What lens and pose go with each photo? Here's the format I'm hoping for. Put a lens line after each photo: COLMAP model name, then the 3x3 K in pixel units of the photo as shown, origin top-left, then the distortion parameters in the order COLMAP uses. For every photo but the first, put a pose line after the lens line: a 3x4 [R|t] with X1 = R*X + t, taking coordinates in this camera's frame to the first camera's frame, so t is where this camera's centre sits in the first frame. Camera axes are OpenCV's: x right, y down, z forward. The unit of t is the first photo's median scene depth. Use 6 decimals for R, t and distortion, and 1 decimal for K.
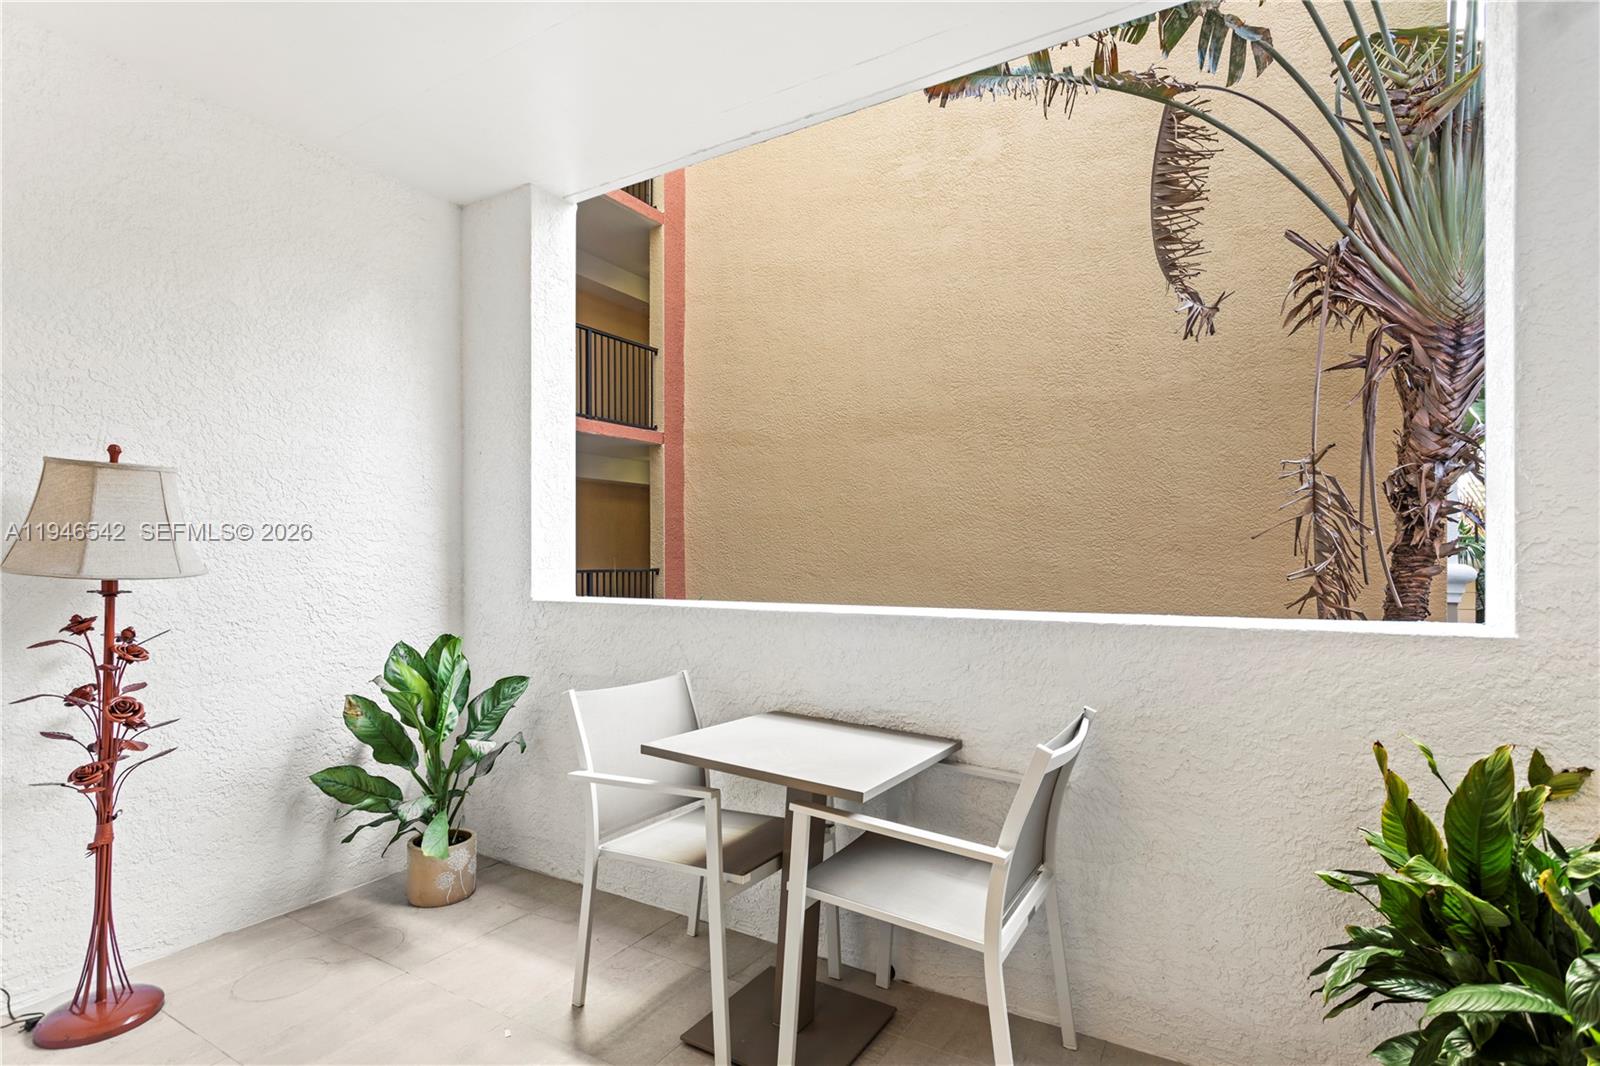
lens RADIAL K [[772.8, 0, 801.0], [0, 772.8, 544.0], [0, 0, 1]] dist [0.002688, 0.001920]
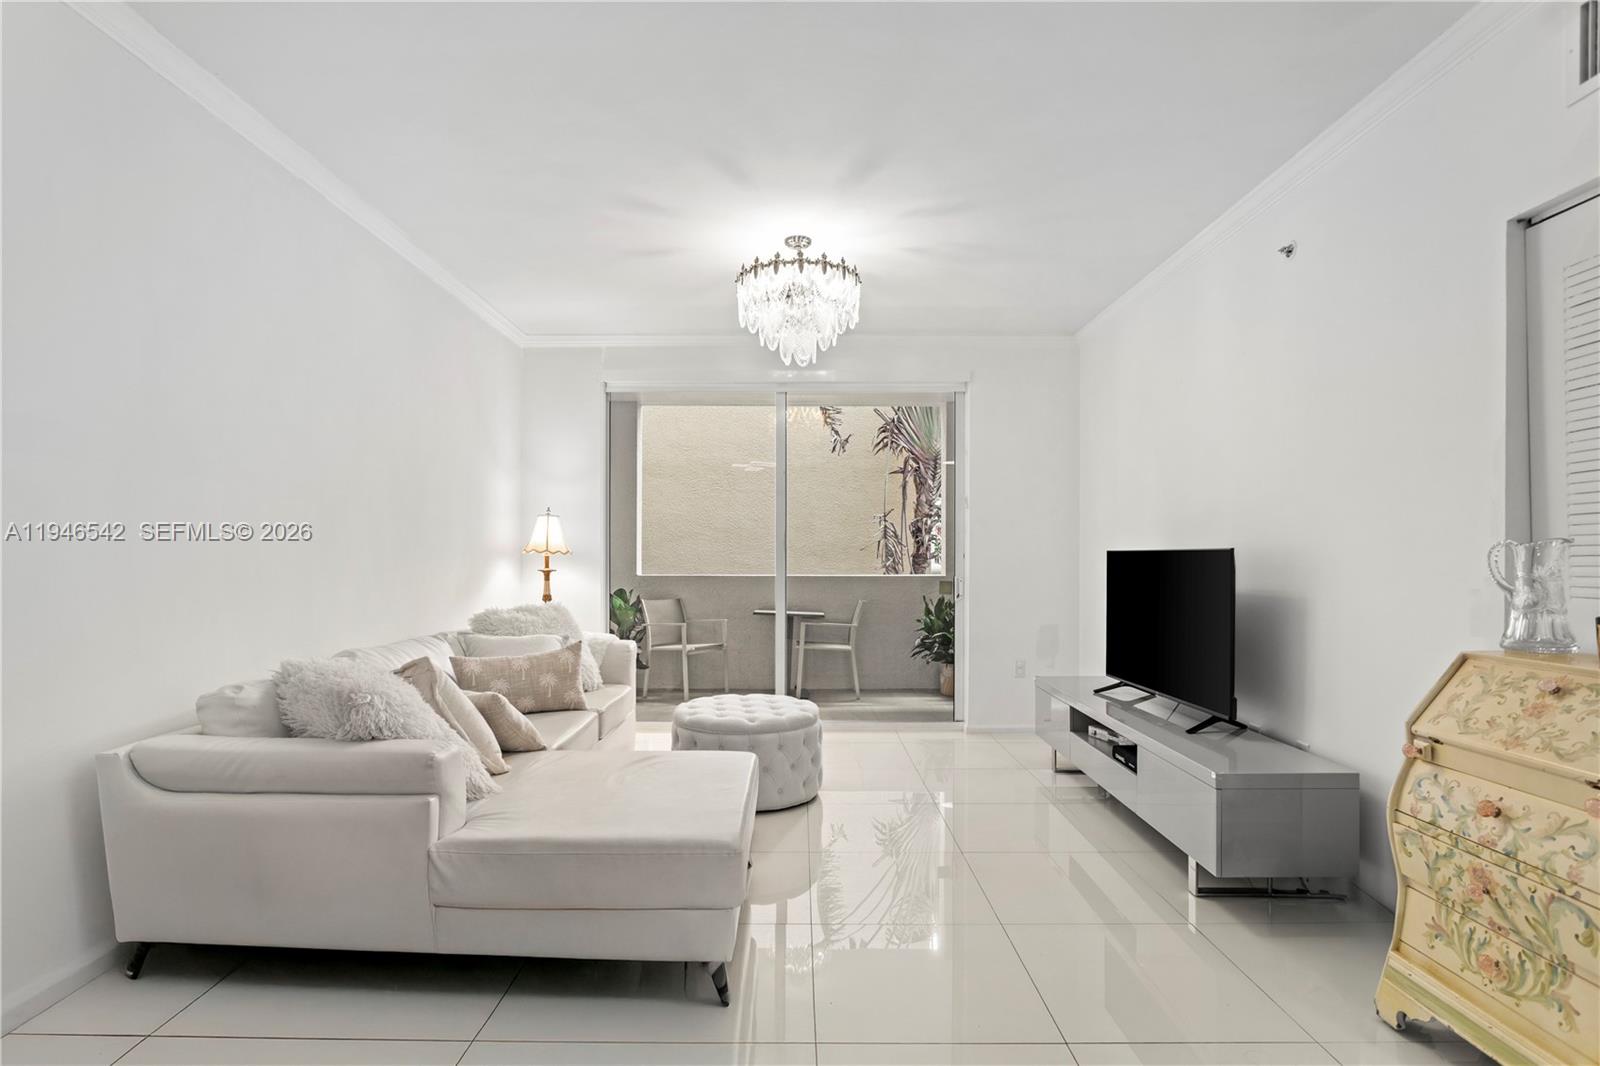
lens RADIAL K [[772.8, 0, 797.7], [0, 772.8, 565.9], [0, 0, 1]] dist [0.002688, 0.001920]
pose [[0.863162, -0.007182, 0.504876, -0.658231], [-0.001530, 0.999857, 0.016840, -0.000247], [-0.504924, -0.015308, 0.863028, -0.769159]]
